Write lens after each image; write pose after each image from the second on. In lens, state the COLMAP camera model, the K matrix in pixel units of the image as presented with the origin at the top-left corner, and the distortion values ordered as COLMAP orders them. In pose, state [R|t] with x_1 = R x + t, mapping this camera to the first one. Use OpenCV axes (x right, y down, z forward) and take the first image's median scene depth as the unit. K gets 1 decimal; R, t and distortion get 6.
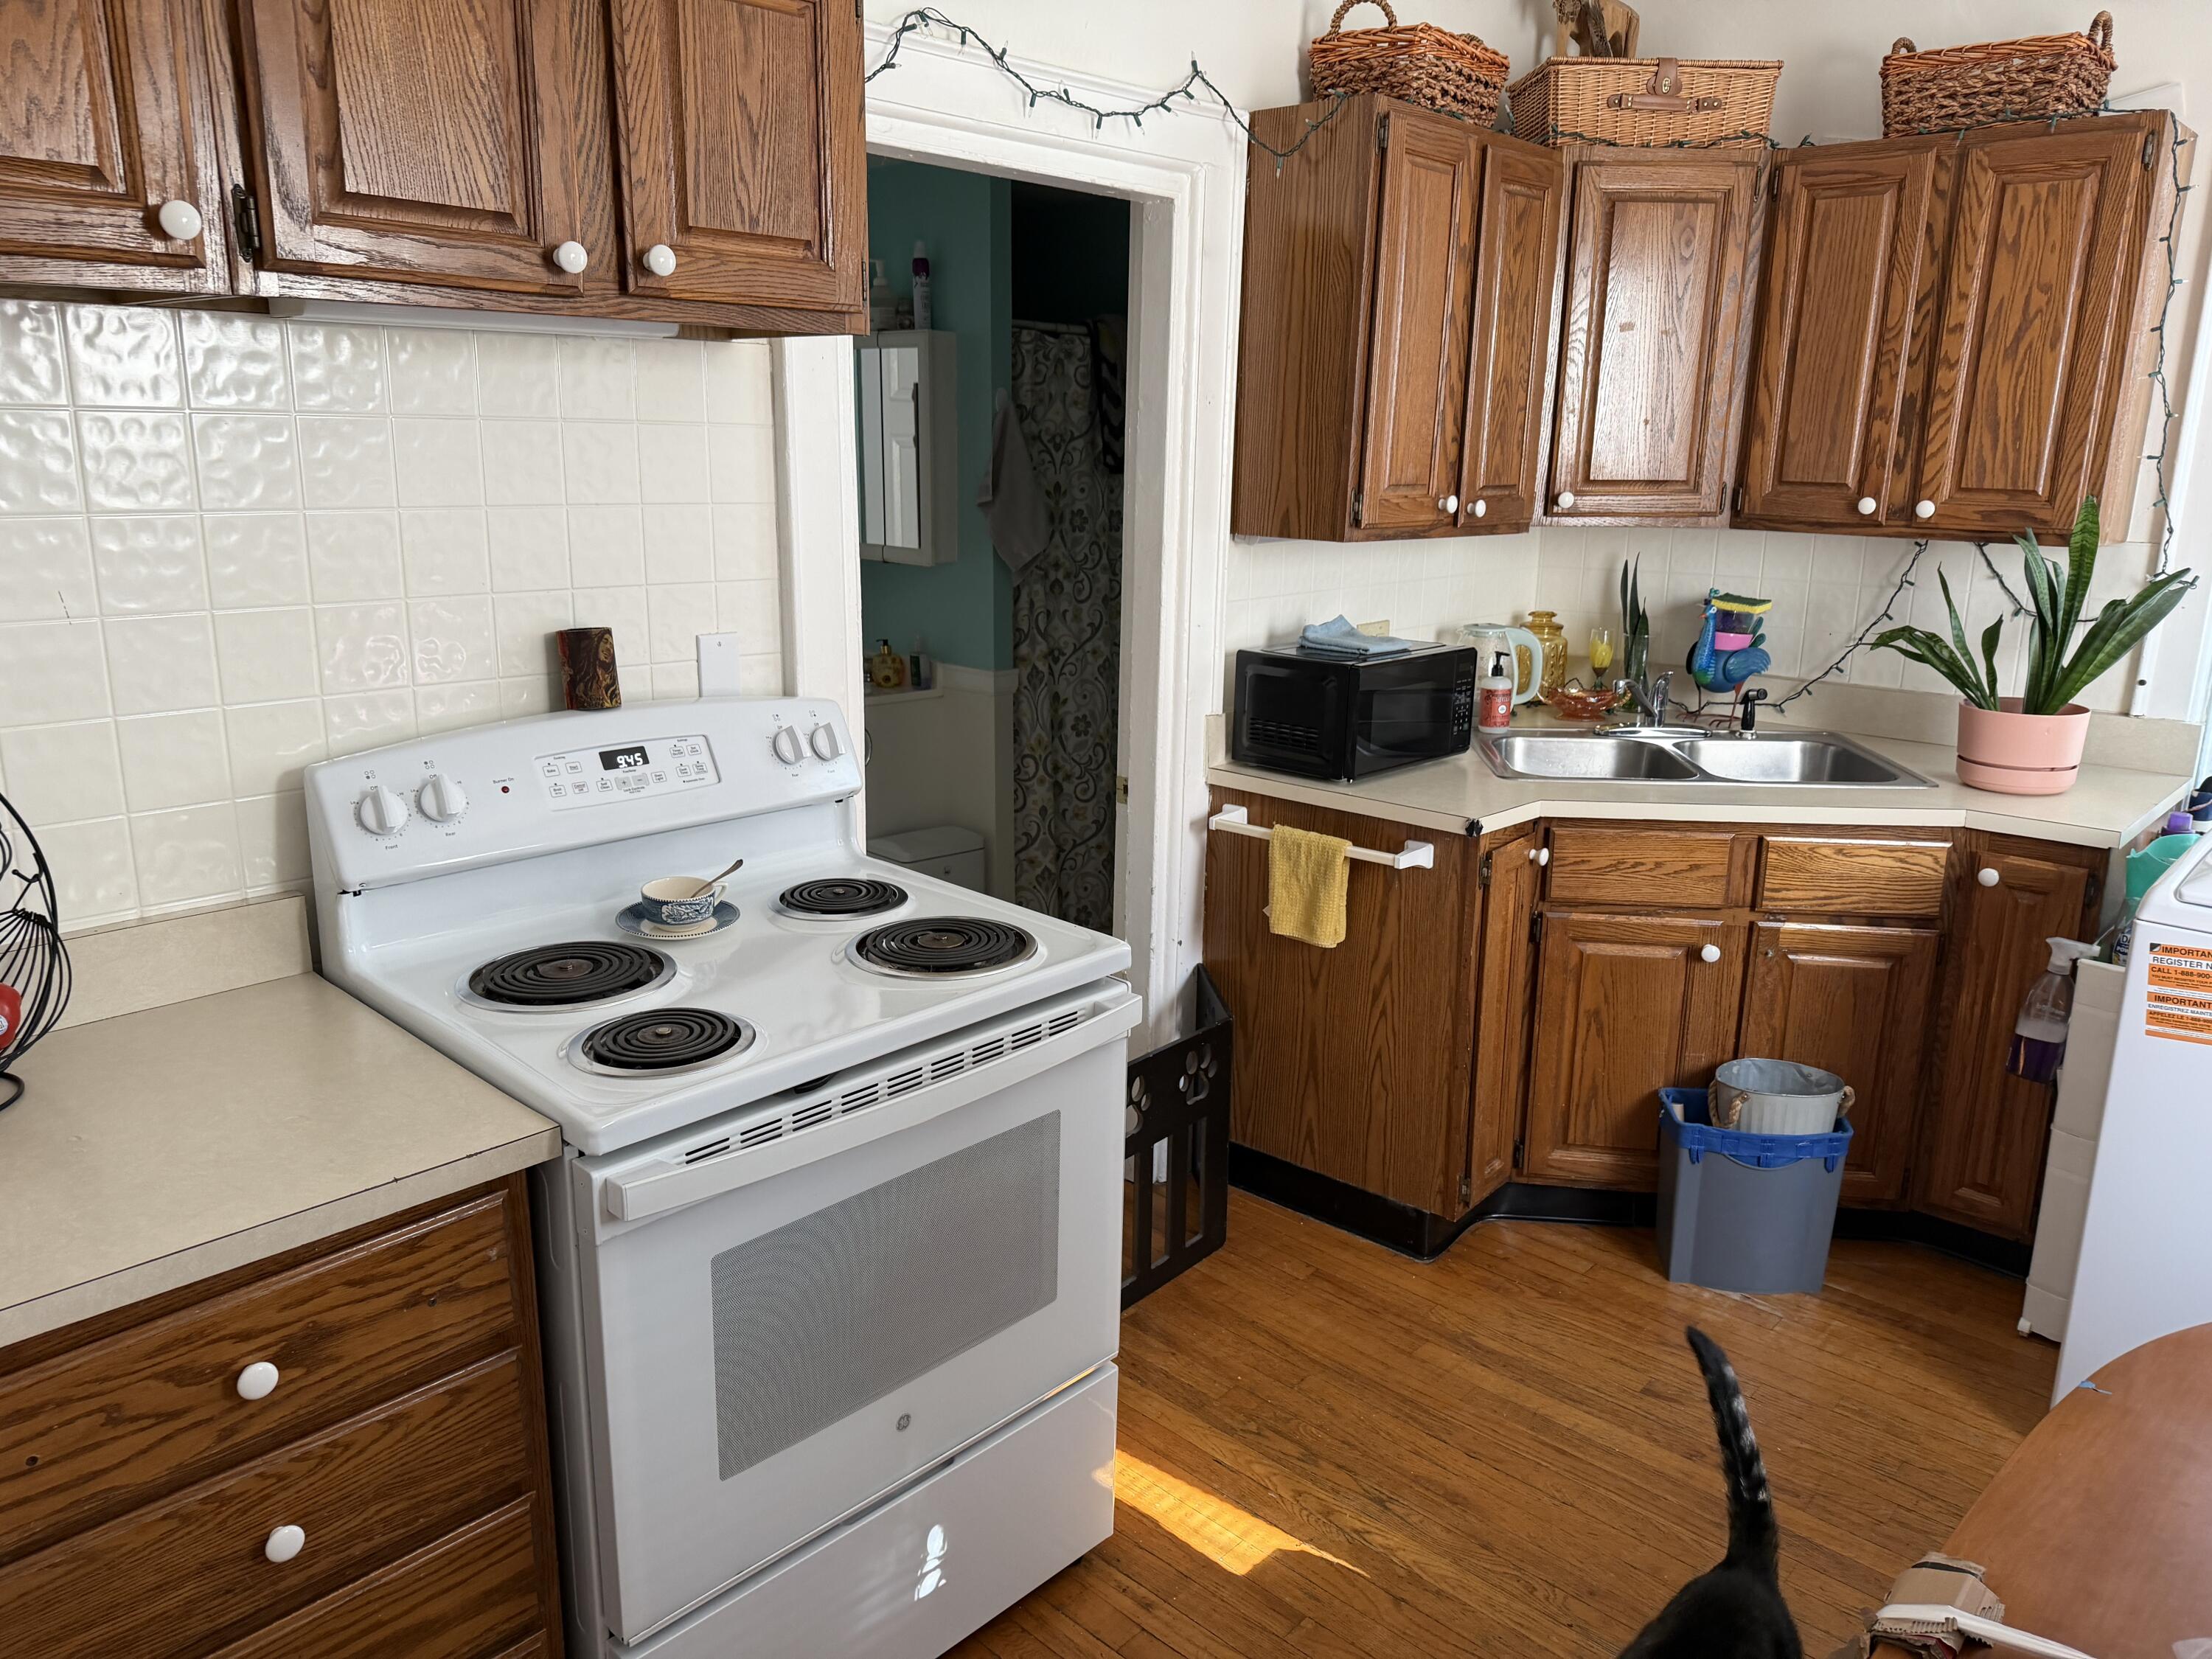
lens RADIAL K [[1571.4, 0, 1098.1], [0, 1571.4, 832.3], [0, 0, 1]] dist [0.050774, 0.000462]
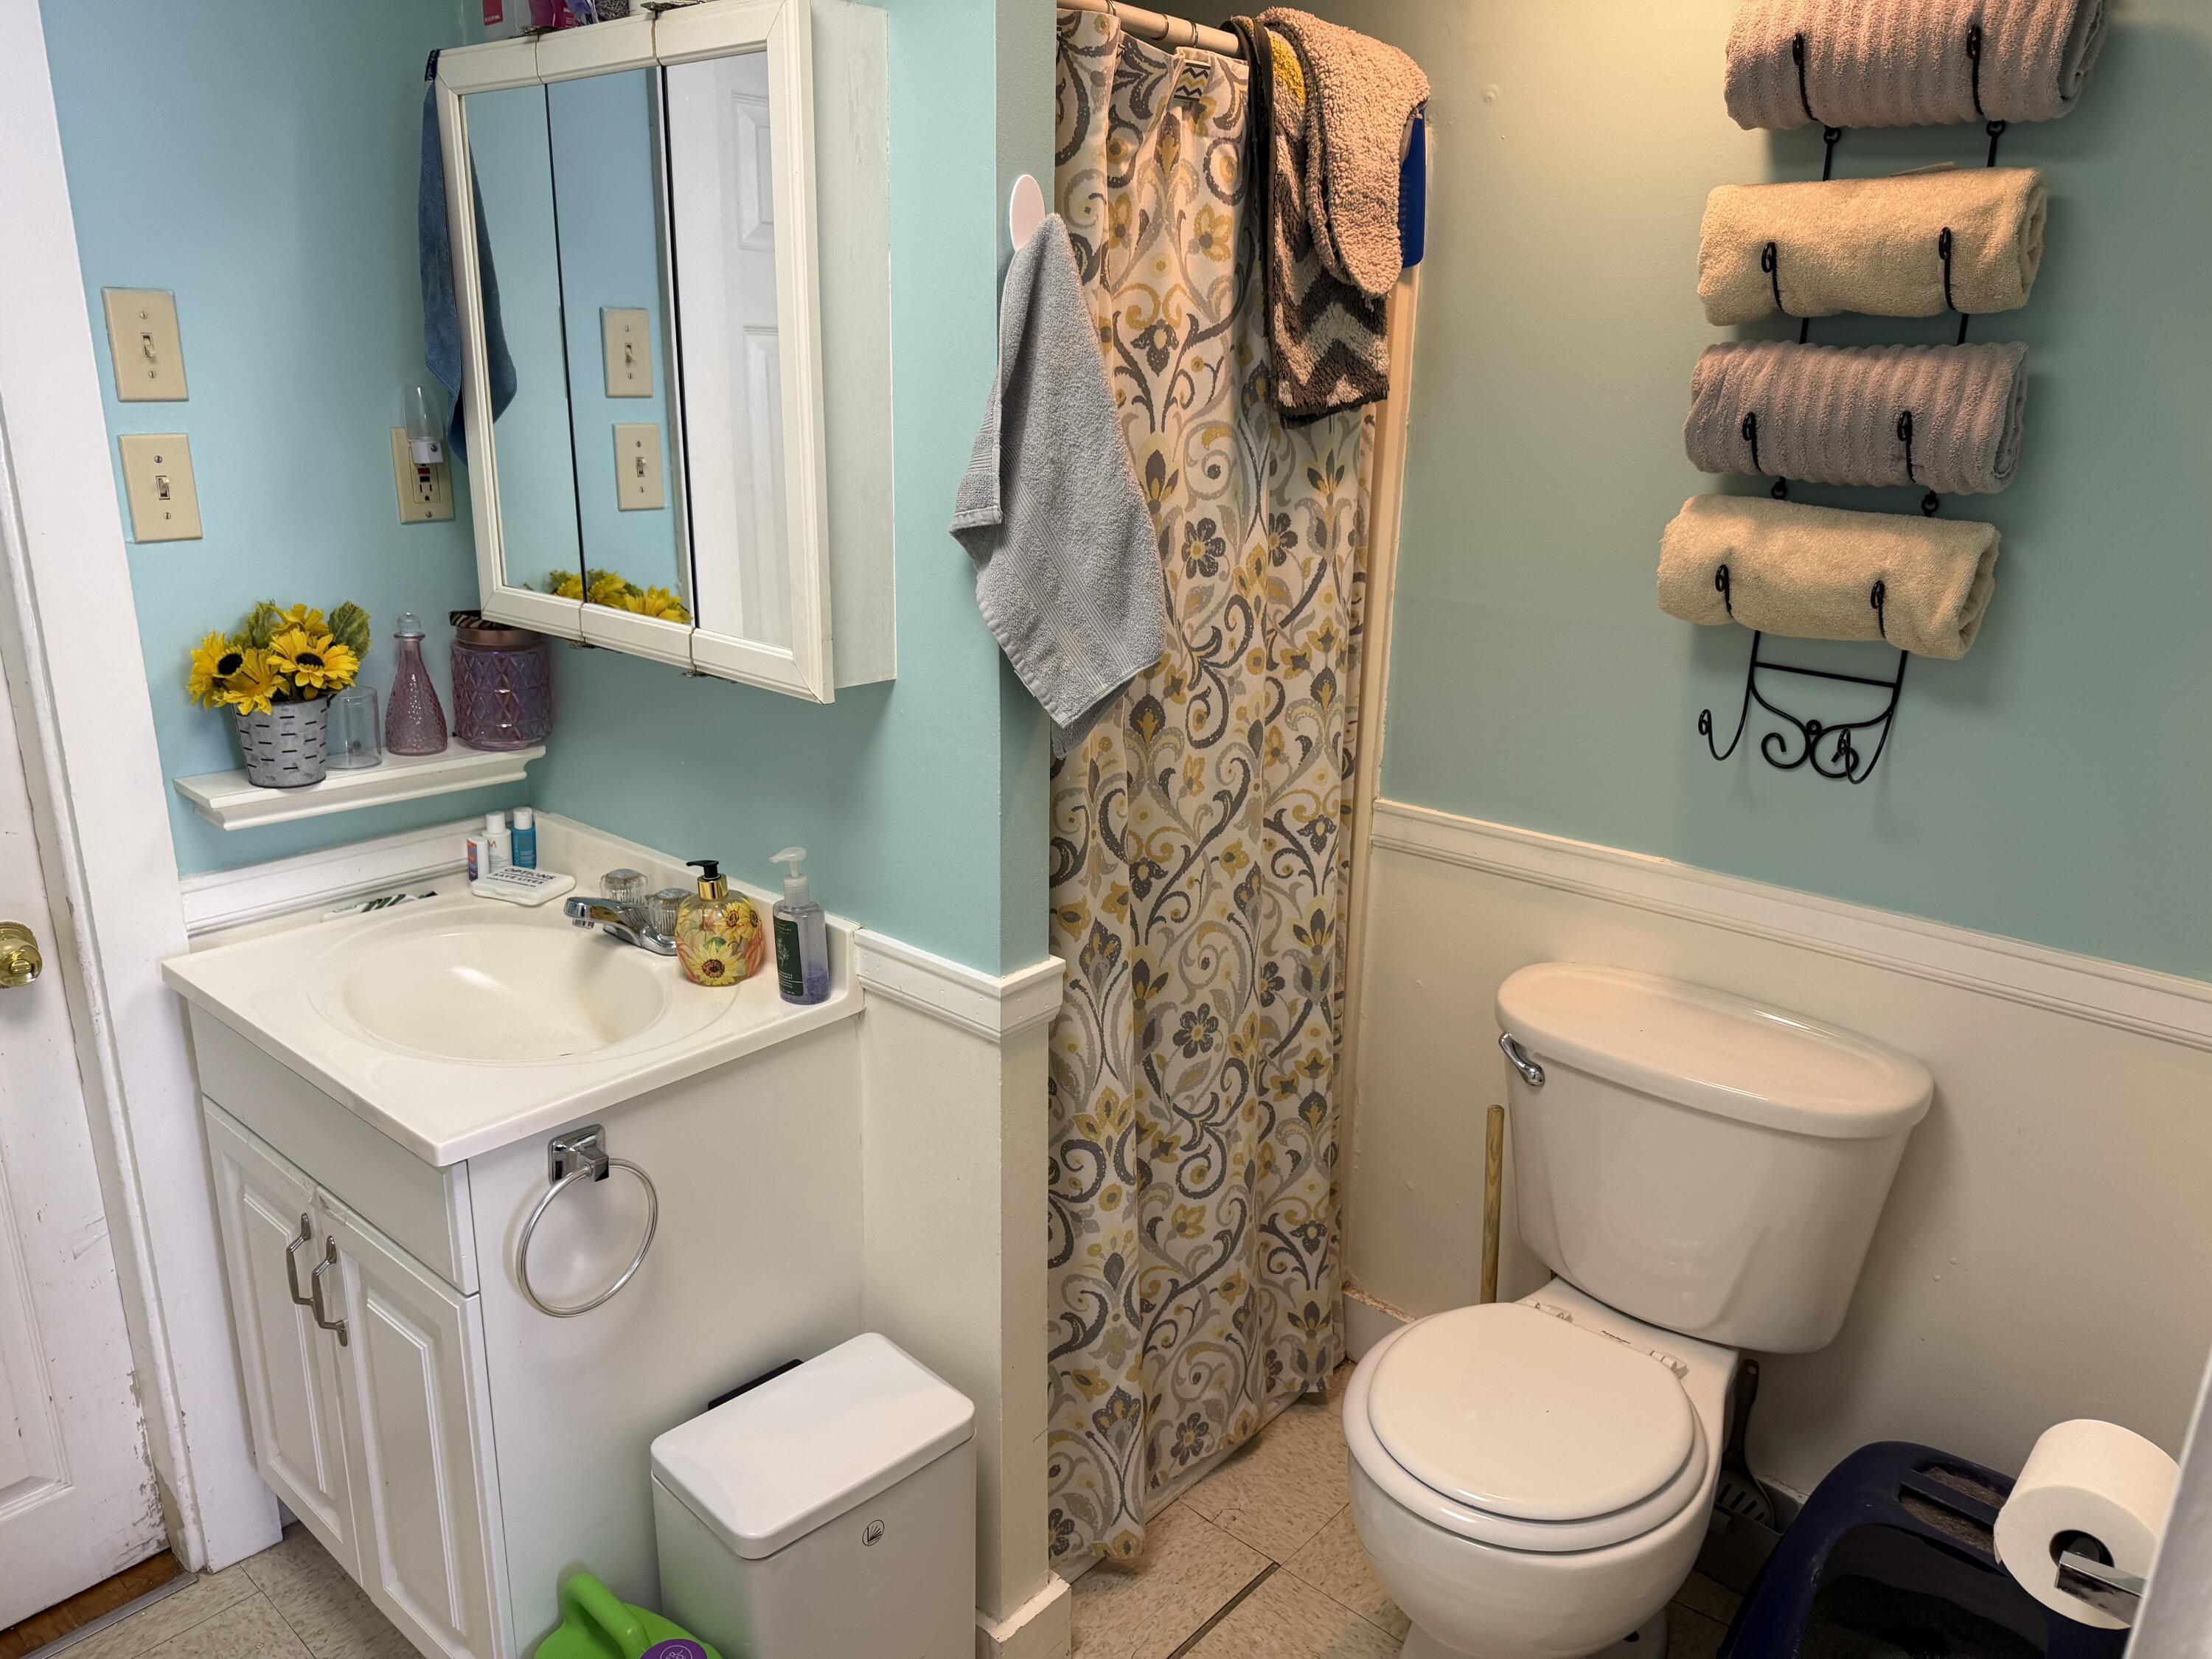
lens RADIAL K [[1571.4, 0, 1117.2], [0, 1571.4, 825.0], [0, 0, 1]] dist [0.050774, 0.000462]
pose [[0.998630, -0.004847, 0.052095, -0.054915], [0.002475, 0.998962, 0.045493, -0.145484], [-0.052262, -0.045302, 0.997605, 0.598830]]
